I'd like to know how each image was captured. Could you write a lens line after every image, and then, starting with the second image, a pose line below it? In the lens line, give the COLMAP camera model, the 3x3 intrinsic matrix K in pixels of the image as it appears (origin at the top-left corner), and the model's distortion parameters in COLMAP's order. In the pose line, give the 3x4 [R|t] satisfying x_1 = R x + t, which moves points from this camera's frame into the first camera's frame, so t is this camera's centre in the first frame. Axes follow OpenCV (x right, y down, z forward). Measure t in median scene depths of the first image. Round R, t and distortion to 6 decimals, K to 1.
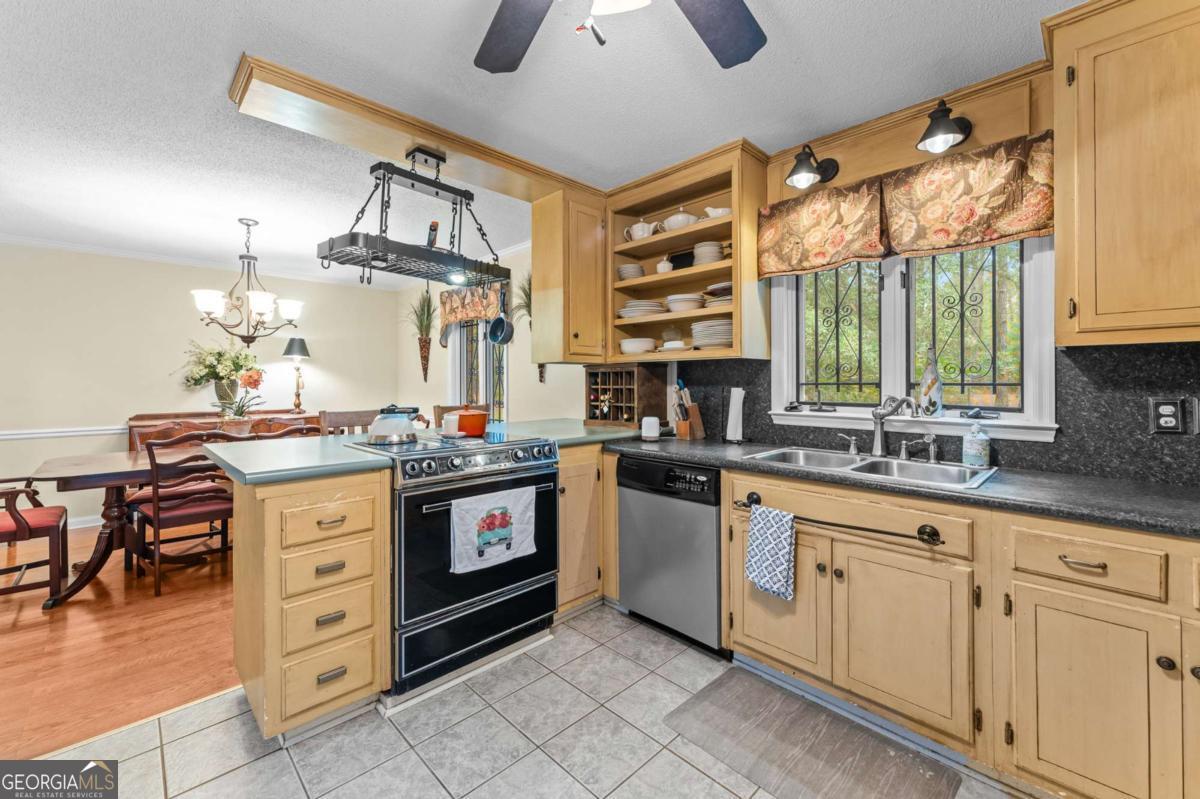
lens RADIAL K [[488.1, 0, 601.4], [0, 488.1, 382.9], [0, 0, 1]] dist [0.002663, 0.000361]
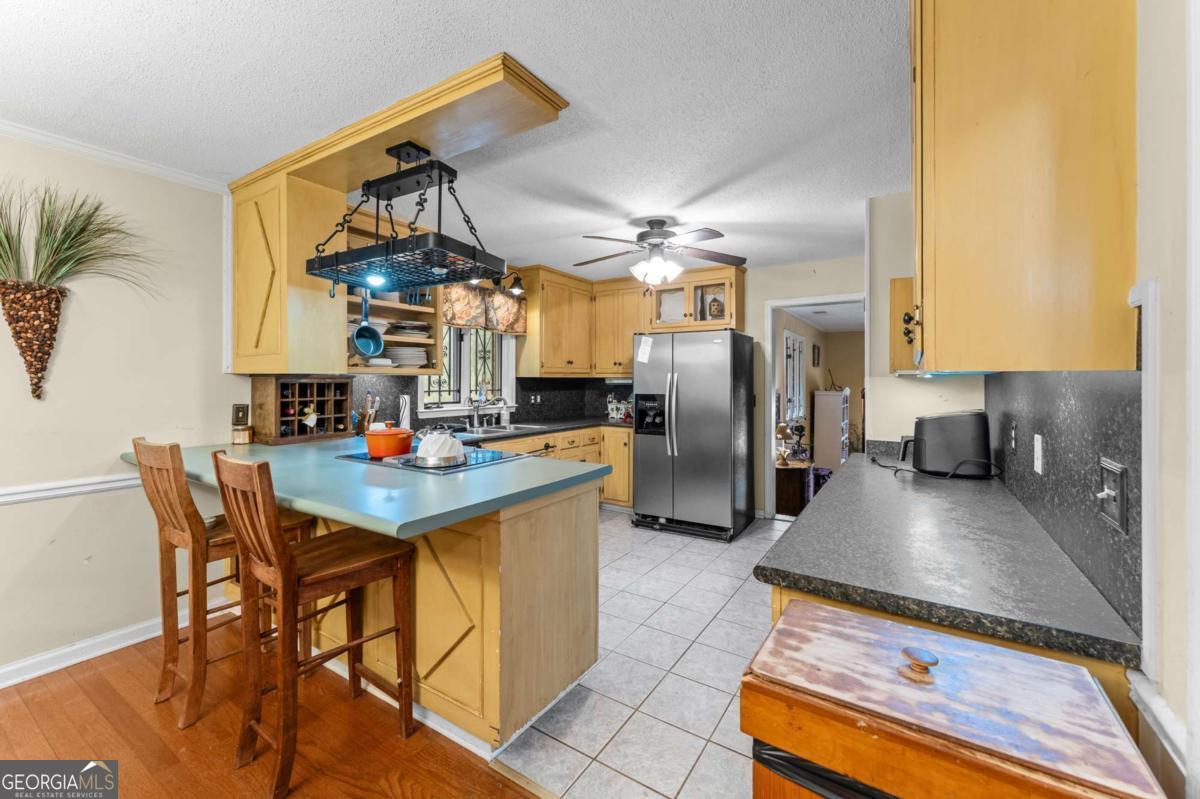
lens RADIAL K [[488.1, 0, 601.4], [0, 488.1, 382.9], [0, 0, 1]] dist [0.002663, 0.000361]
pose [[-0.227535, -0.004948, 0.973757, -1.475115], [-0.002351, 0.999987, 0.004532, -0.040345], [-0.973767, -0.001258, -0.227543, 0.960844]]
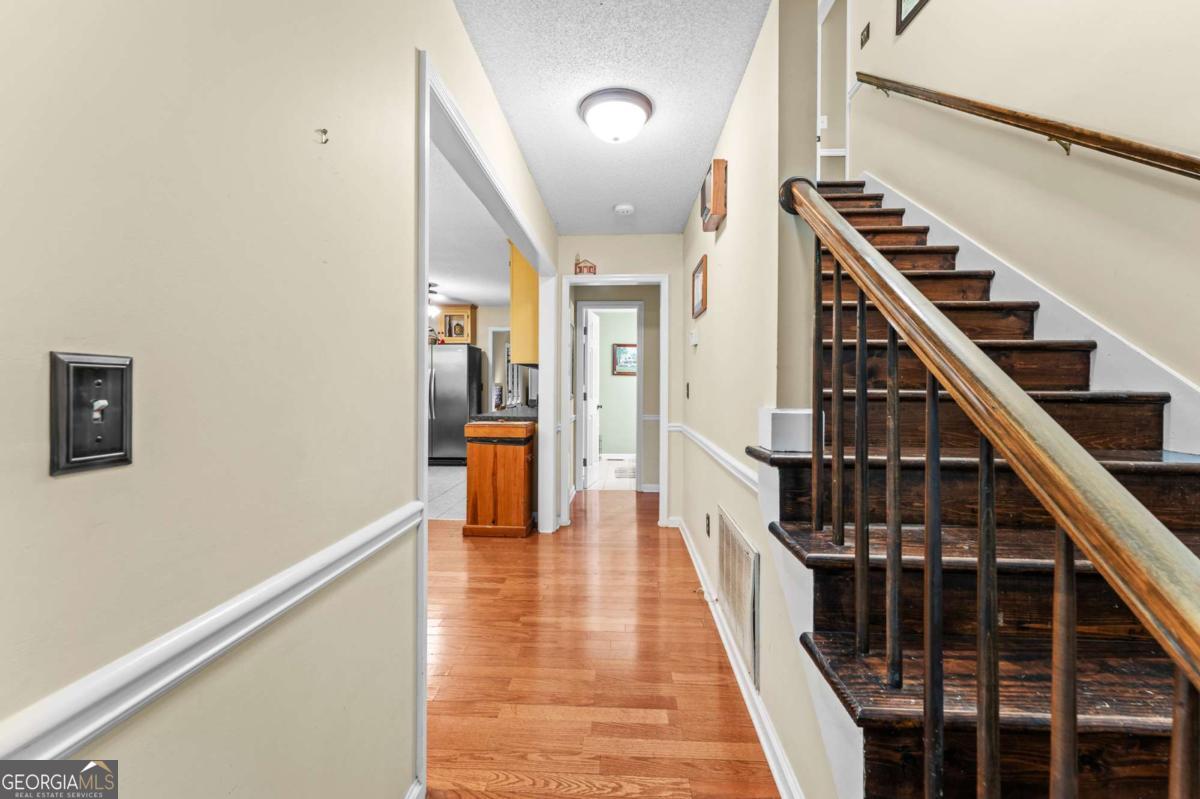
lens RADIAL K [[488.1, 0, 601.4], [0, 488.1, 382.9], [0, 0, 1]] dist [0.002663, 0.000361]
pose [[-0.682070, 0.000141, 0.731286, -2.734785], [-0.003877, 0.999985, -0.003809, 0.028071], [-0.731276, -0.005433, -0.682060, 1.608286]]
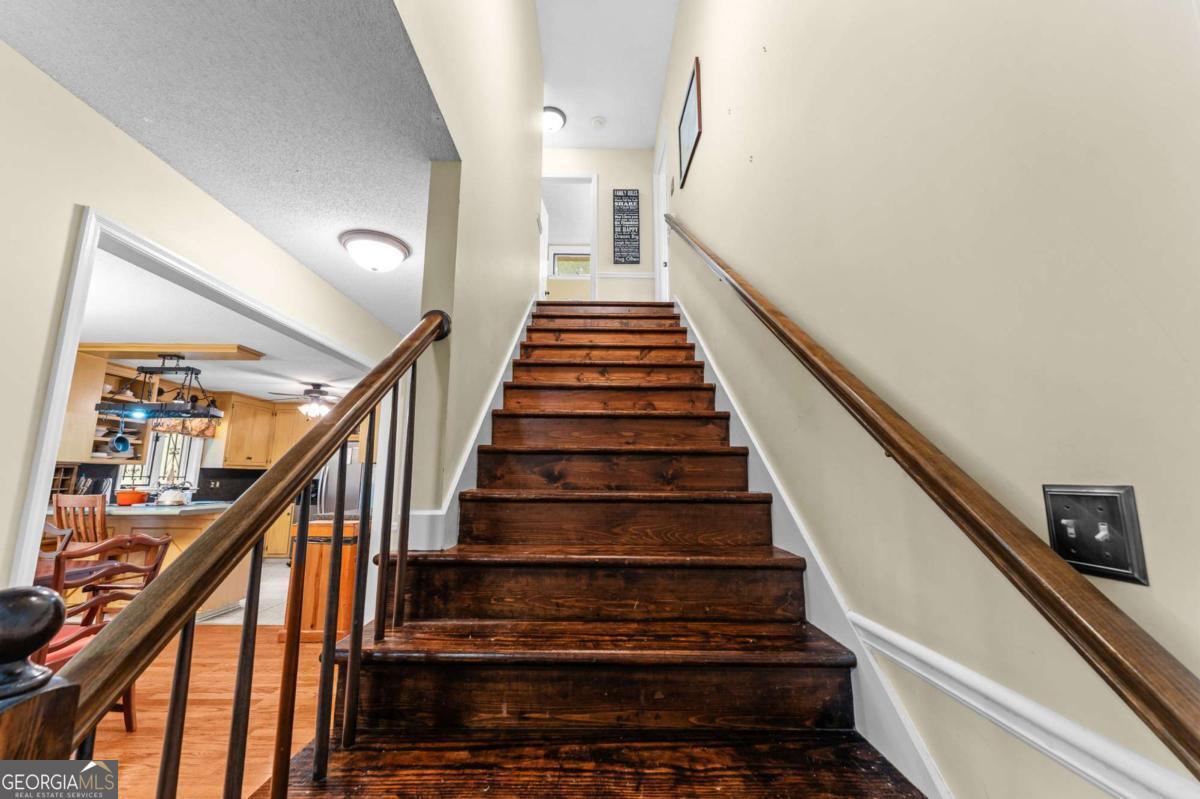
lens RADIAL K [[477.1, 0, 600.1], [0, 477.1, 394.4], [0, 0, 1]] dist [0.000015, -0.000137]
pose [[-0.723274, 0.120296, 0.680002, -3.156384], [-0.002934, 0.984166, -0.177225, 0.014071], [-0.690555, -0.130178, -0.711469, 1.293326]]
